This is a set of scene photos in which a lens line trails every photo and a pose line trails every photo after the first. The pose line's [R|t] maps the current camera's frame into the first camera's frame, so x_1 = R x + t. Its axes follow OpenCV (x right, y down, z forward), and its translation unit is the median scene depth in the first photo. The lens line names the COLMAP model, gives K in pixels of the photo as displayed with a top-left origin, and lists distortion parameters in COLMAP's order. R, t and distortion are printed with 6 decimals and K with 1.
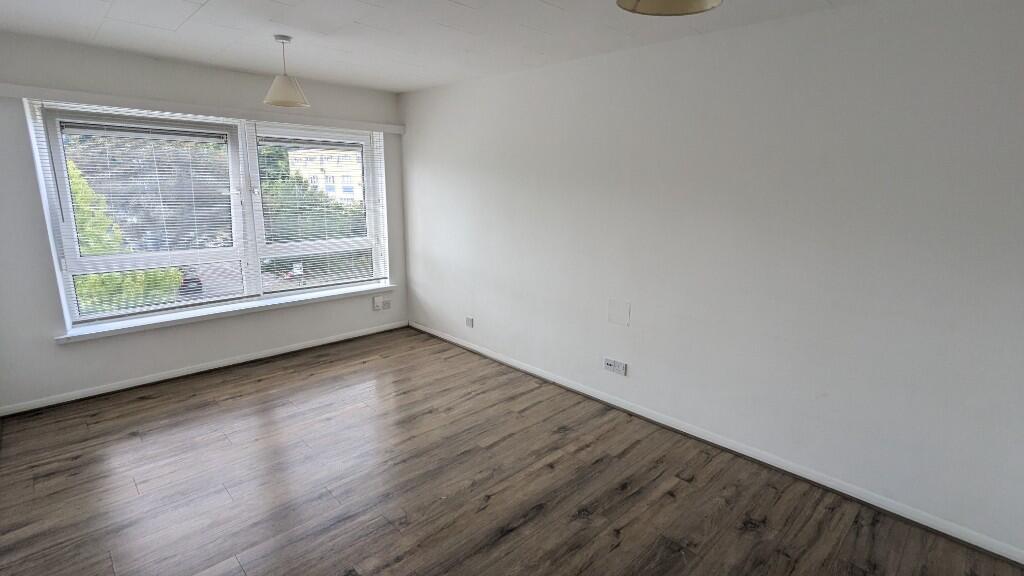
lens RADIAL K [[487.1, 0, 514.2], [0, 487.1, 284.6], [0, 0, 1]] dist [0.005756, 0.001985]
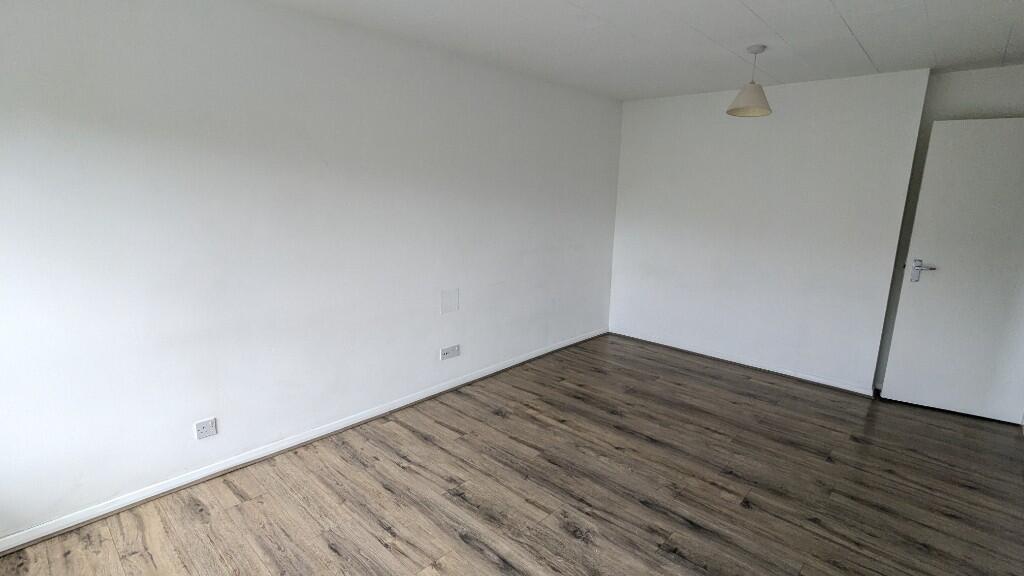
lens RADIAL K [[487.1, 0, 514.0], [0, 487.1, 287.9], [0, 0, 1]] dist [0.005756, 0.001985]
pose [[-0.053660, -0.218253, 0.974416, -0.793515], [0.170558, 0.959479, 0.224300, -0.177100], [-0.983885, 0.178230, -0.014261, 0.853409]]
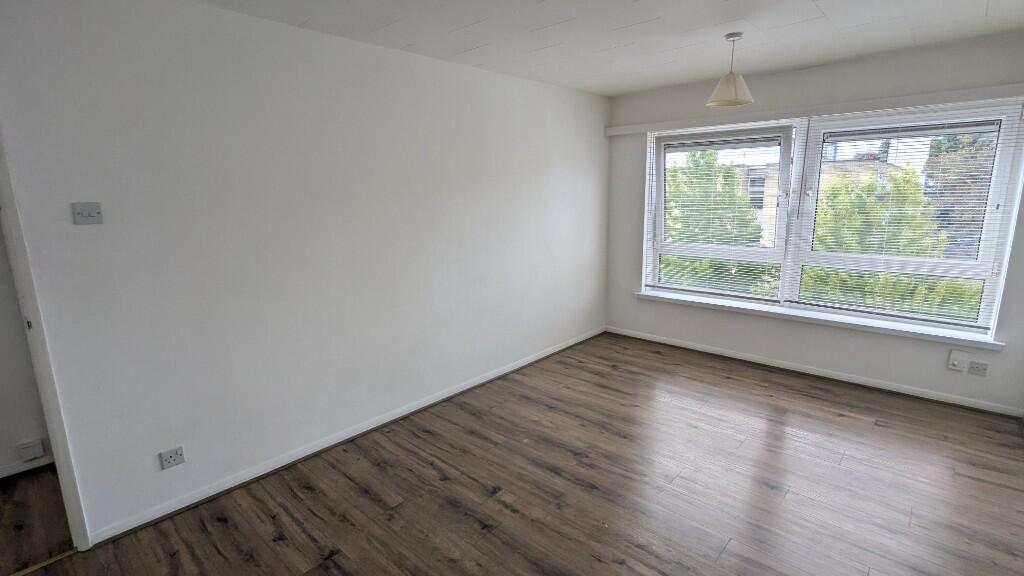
lens RADIAL K [[487.1, 0, 502.5], [0, 487.1, 288.4], [0, 0, 1]] dist [0.005756, 0.001985]
pose [[0.048481, 0.188820, -0.980814, 0.472470], [-0.186240, 0.966457, 0.176851, -0.086855], [0.981307, 0.174093, 0.082020, 0.465295]]
